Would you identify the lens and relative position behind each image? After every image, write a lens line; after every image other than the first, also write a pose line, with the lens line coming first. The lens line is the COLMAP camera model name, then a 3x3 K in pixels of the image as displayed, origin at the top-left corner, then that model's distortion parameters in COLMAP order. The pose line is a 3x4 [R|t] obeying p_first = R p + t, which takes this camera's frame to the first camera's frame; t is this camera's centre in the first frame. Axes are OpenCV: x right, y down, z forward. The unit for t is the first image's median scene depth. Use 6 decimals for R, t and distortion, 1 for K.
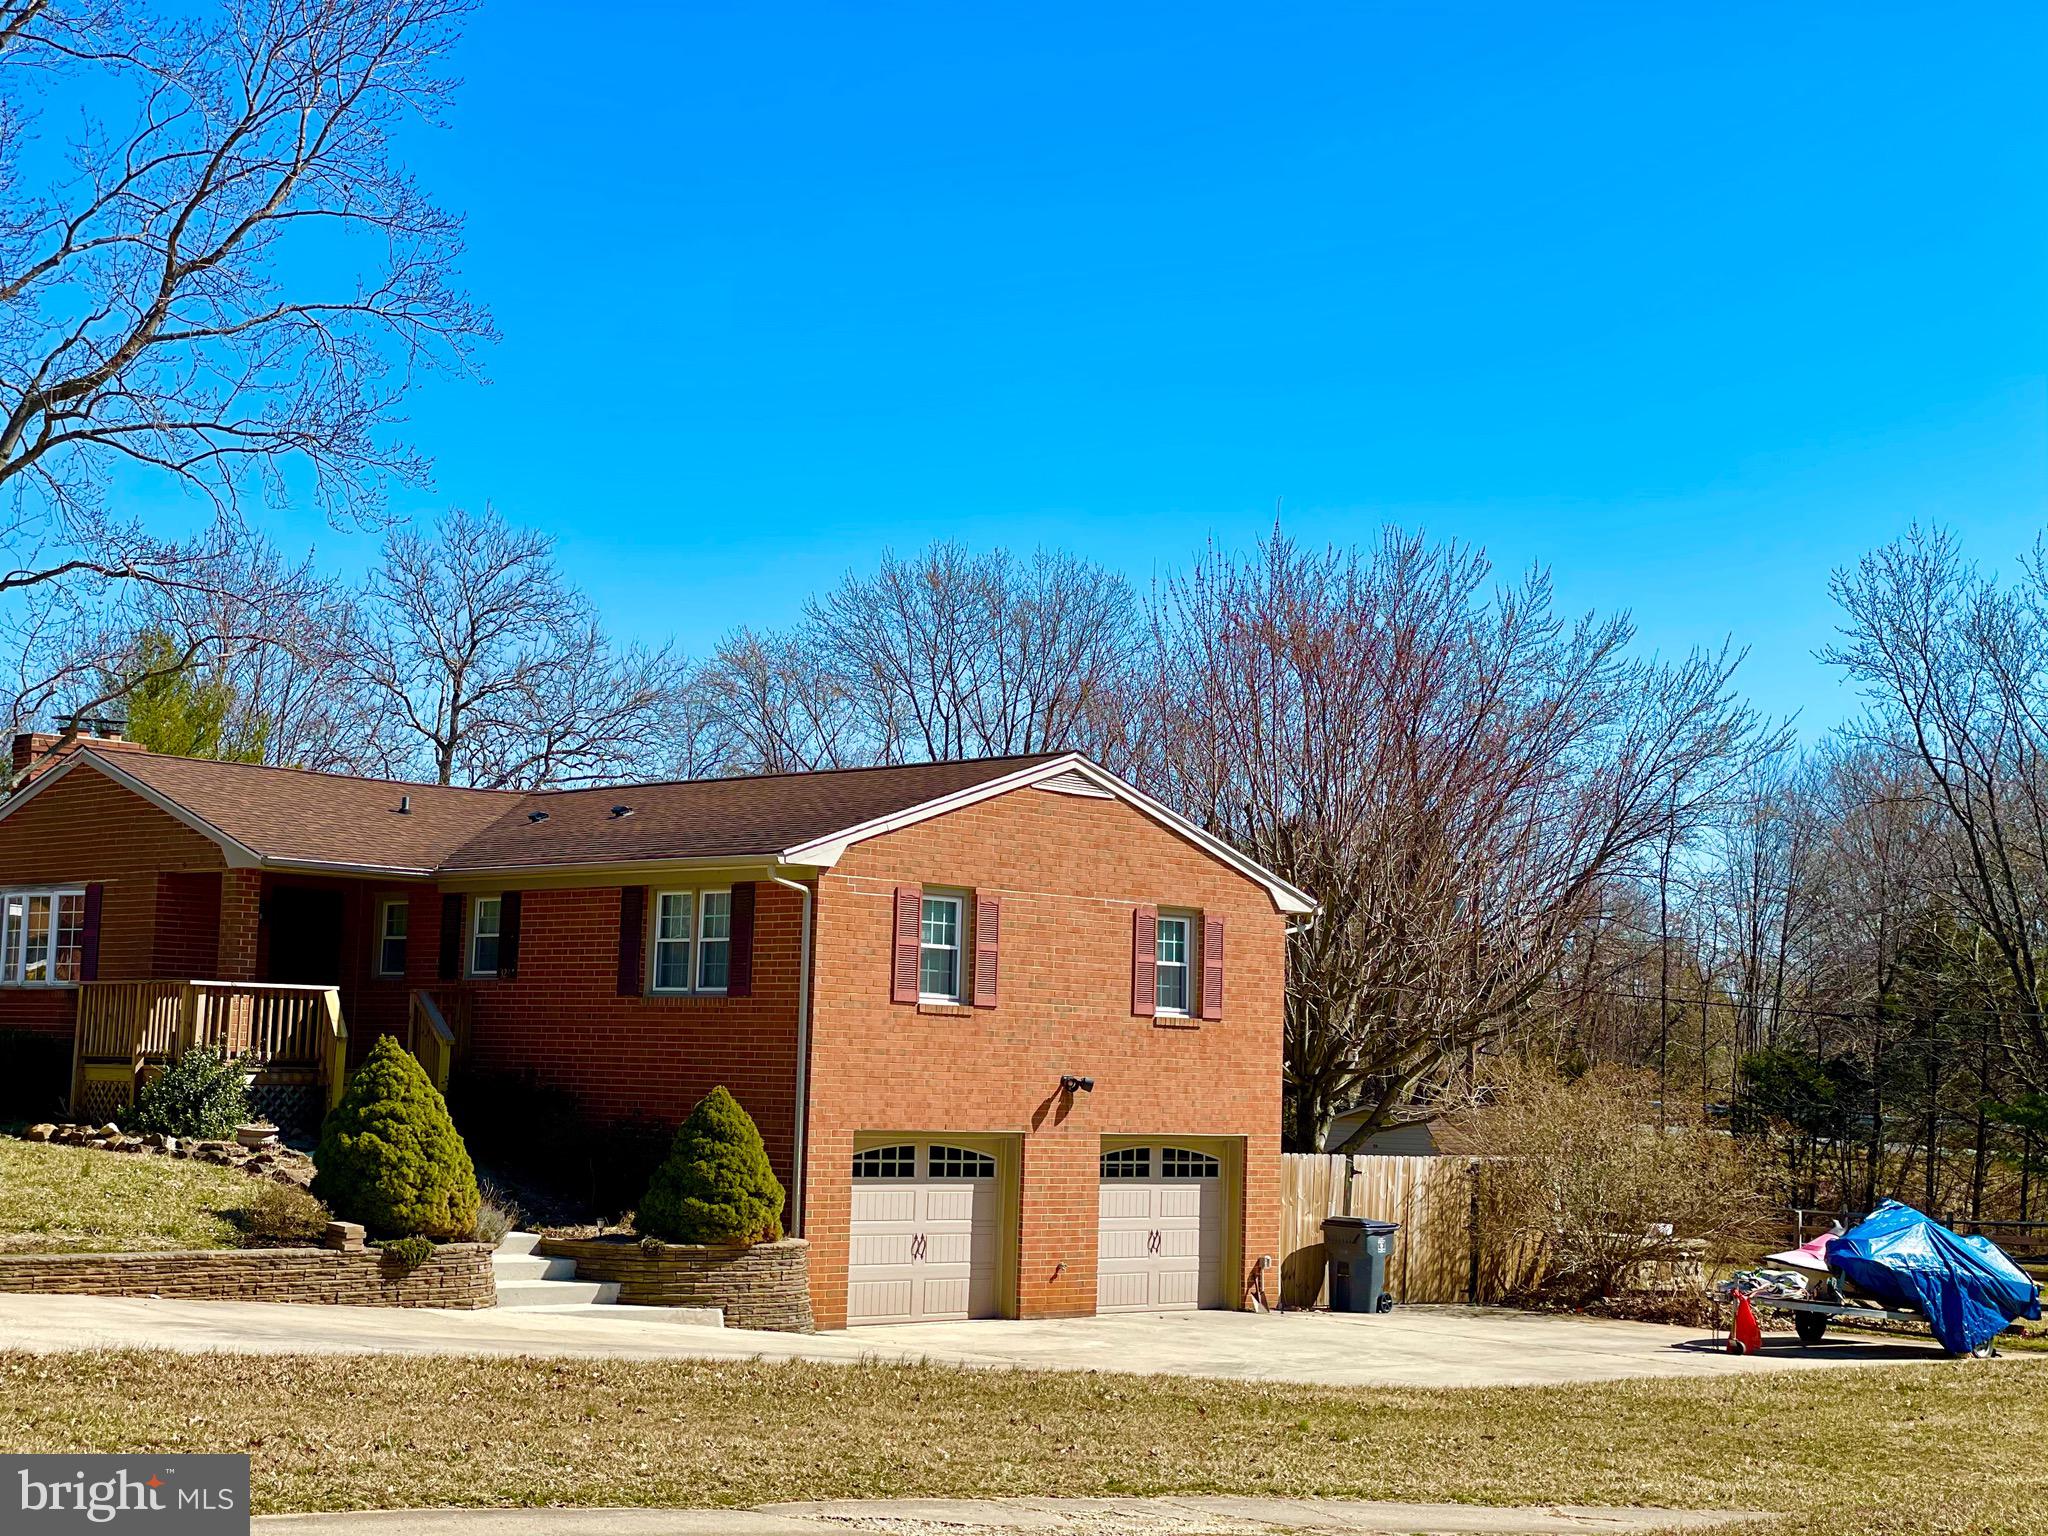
lens RADIAL K [[2800.2, 0, 1018.8], [0, 2800.2, 766.9], [0, 0, 1]] dist [0.158408, -0.348922]
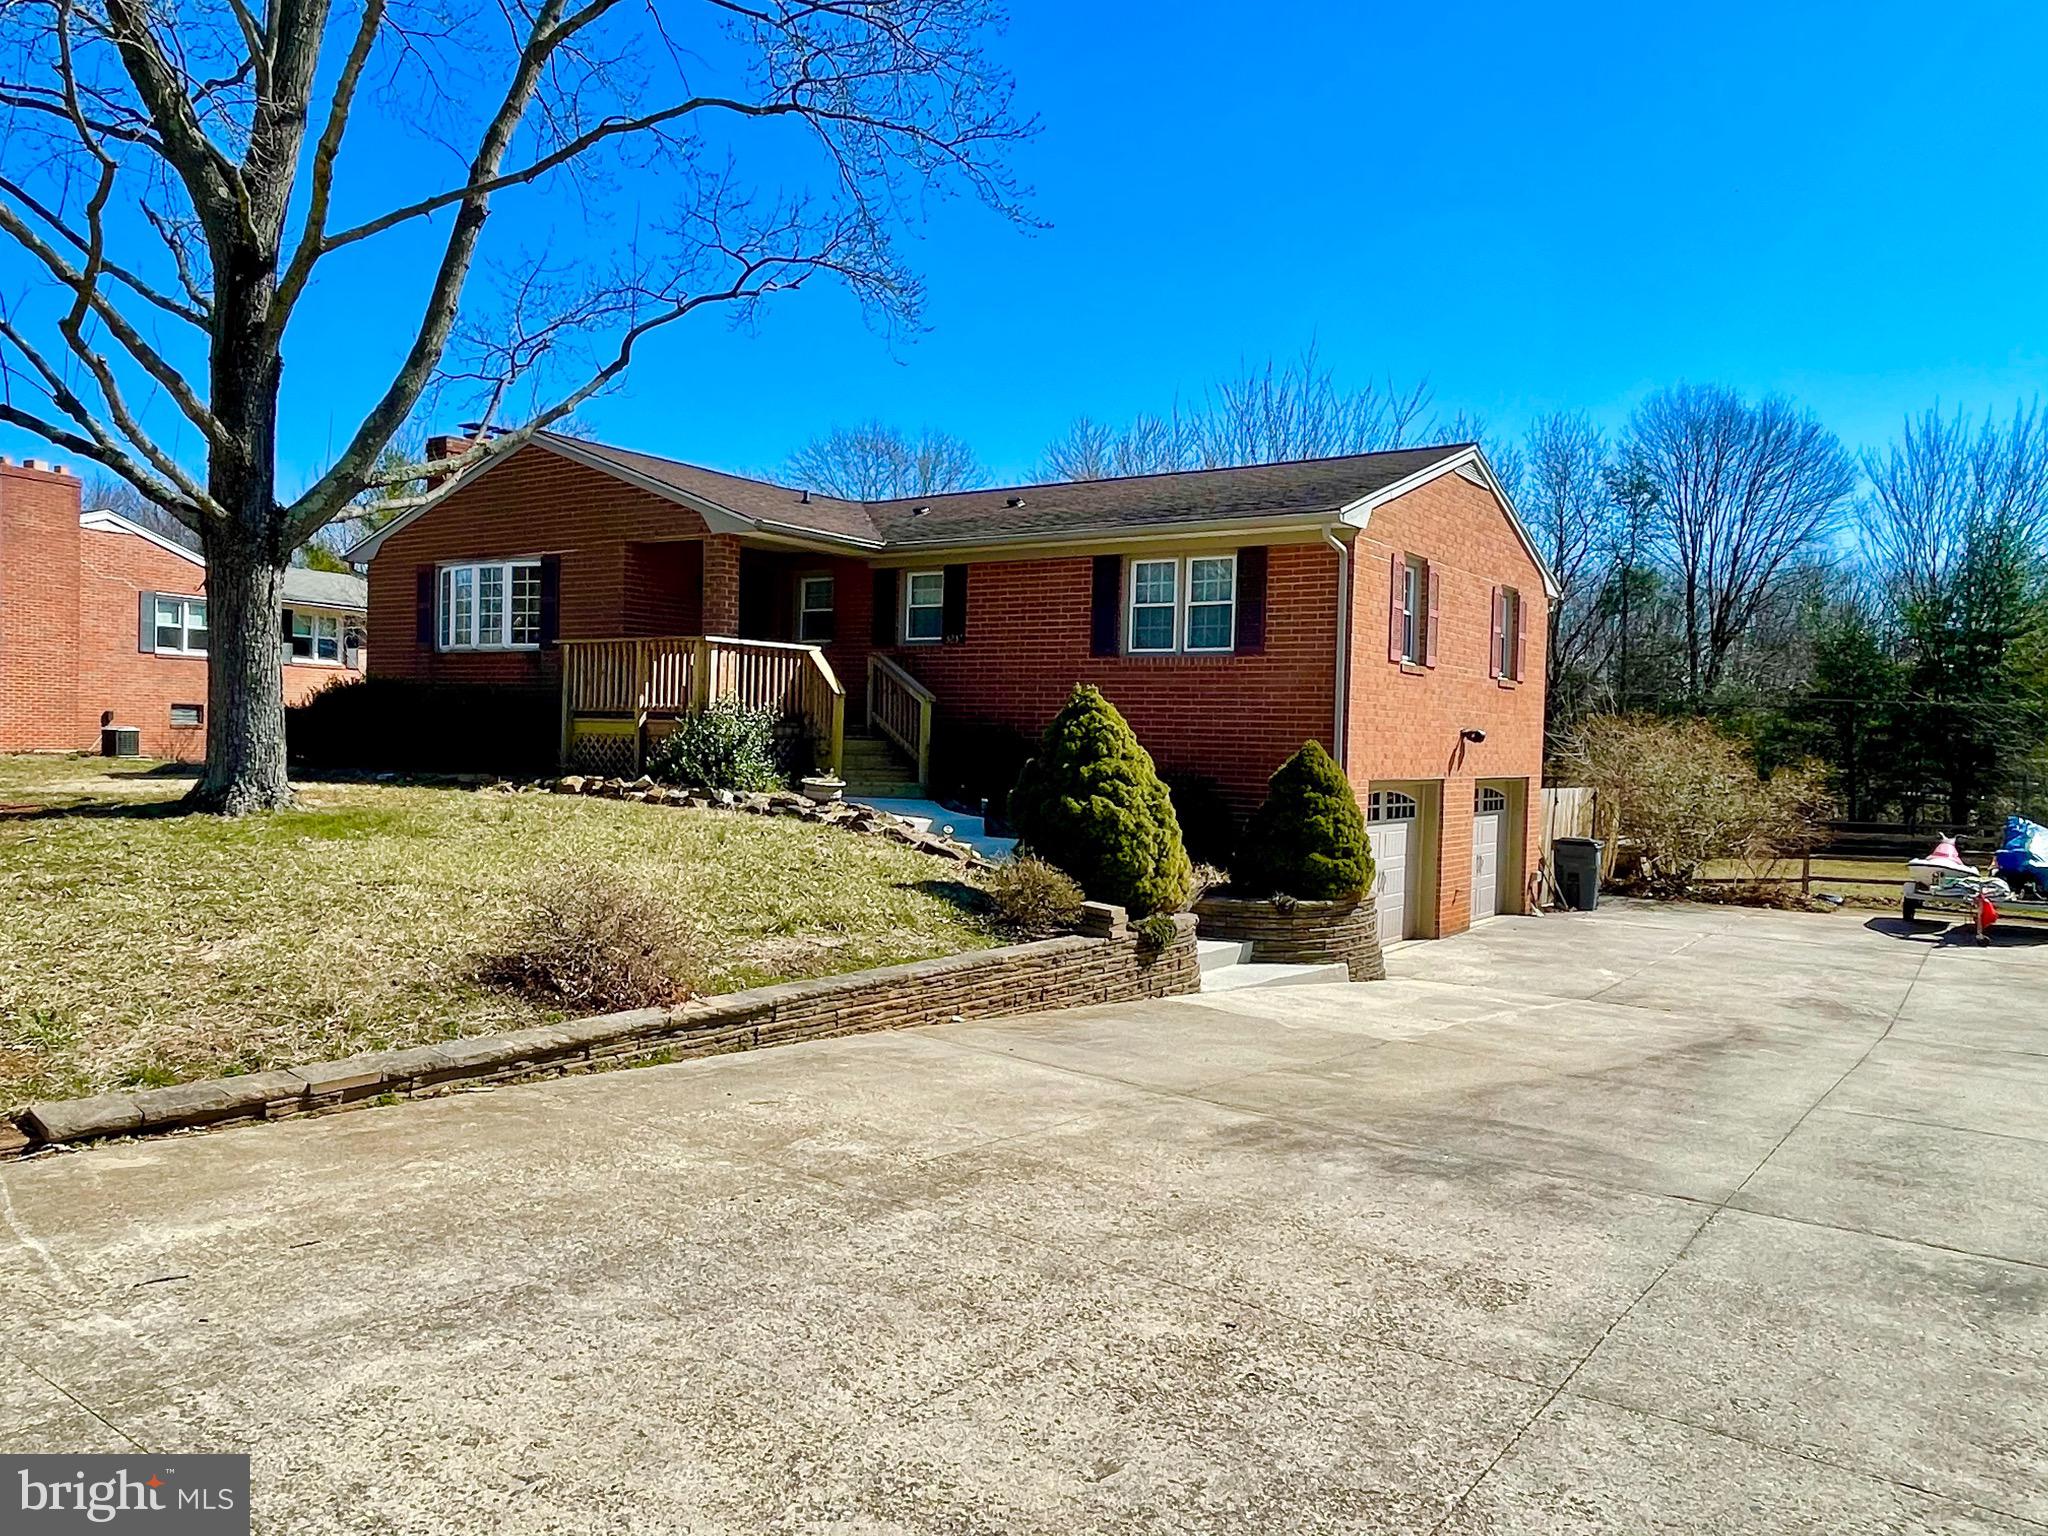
lens RADIAL K [[1369.4, 0, 1024.0], [0, 1369.4, 768.0], [0, 0, 1]] dist [0.015884, -0.000504]
pose [[0.985625, -0.008057, 0.168755, -0.268563], [-0.015232, 0.990557, 0.136254, 0.054398], [-0.168259, -0.136866, 0.976195, 0.502331]]
